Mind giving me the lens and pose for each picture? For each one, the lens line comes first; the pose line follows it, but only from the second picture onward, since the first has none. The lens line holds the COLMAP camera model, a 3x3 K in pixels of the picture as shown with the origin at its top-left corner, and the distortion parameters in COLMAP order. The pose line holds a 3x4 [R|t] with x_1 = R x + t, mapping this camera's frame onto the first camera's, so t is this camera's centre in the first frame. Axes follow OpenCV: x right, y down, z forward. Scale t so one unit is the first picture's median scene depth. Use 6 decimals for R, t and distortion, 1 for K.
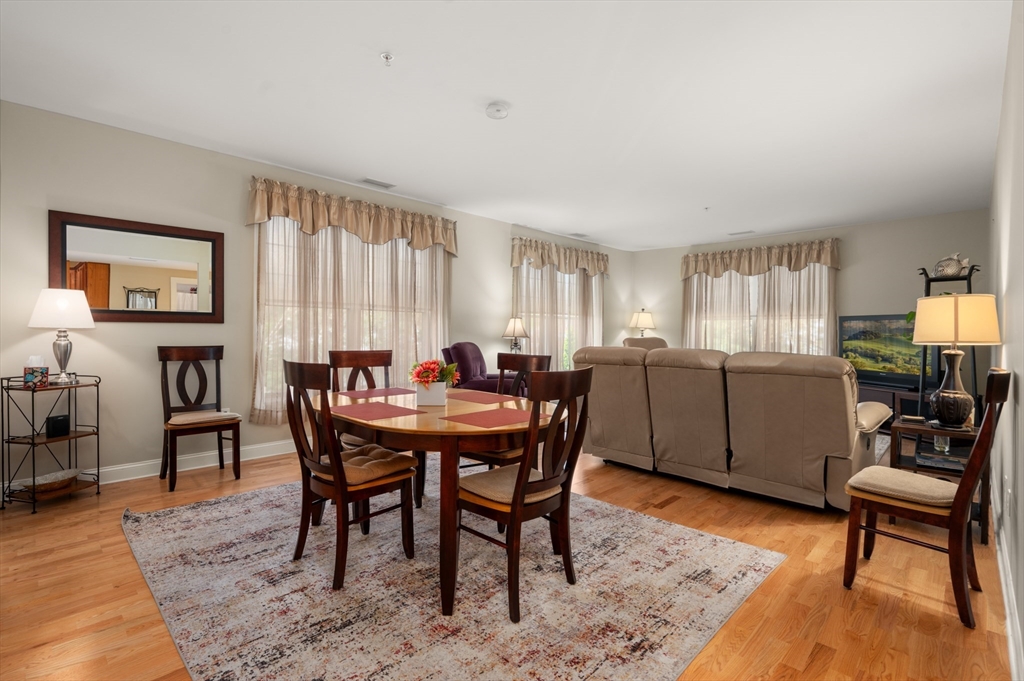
lens RADIAL K [[477.7, 0, 508.5], [0, 477.7, 333.9], [0, 0, 1]] dist [0.002380, -0.000454]
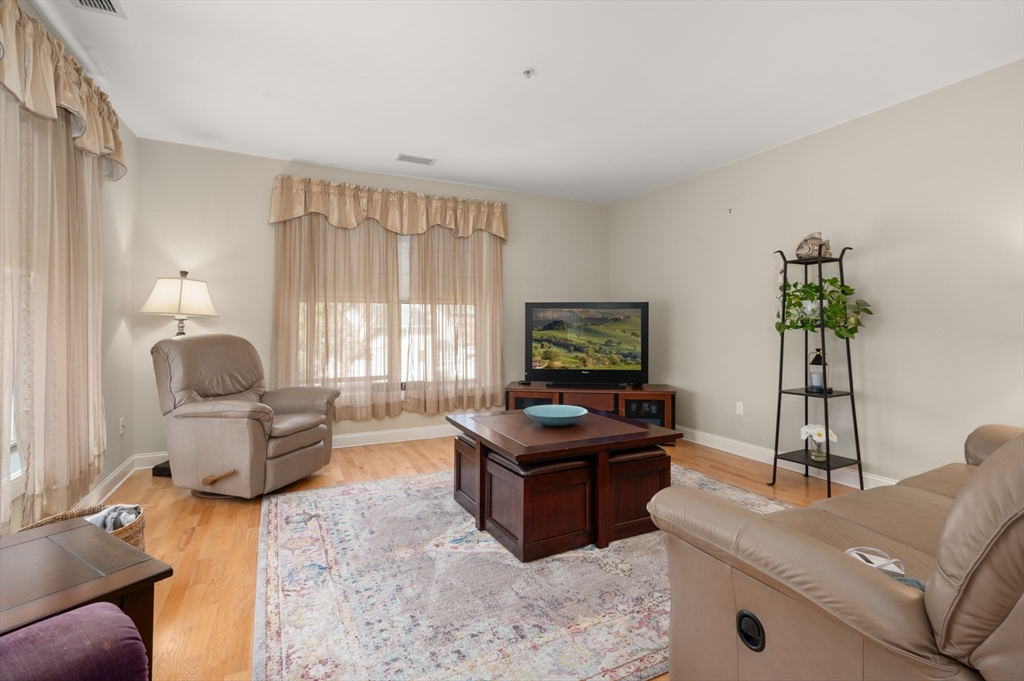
lens RADIAL K [[477.7, 0, 527.2], [0, 477.7, 327.2], [0, 0, 1]] dist [0.002380, -0.000454]
pose [[0.316957, -0.009656, 0.948391, -0.084958], [0.008663, 0.999936, 0.007285, -0.006816], [-0.948401, 0.005907, 0.317020, 1.363280]]
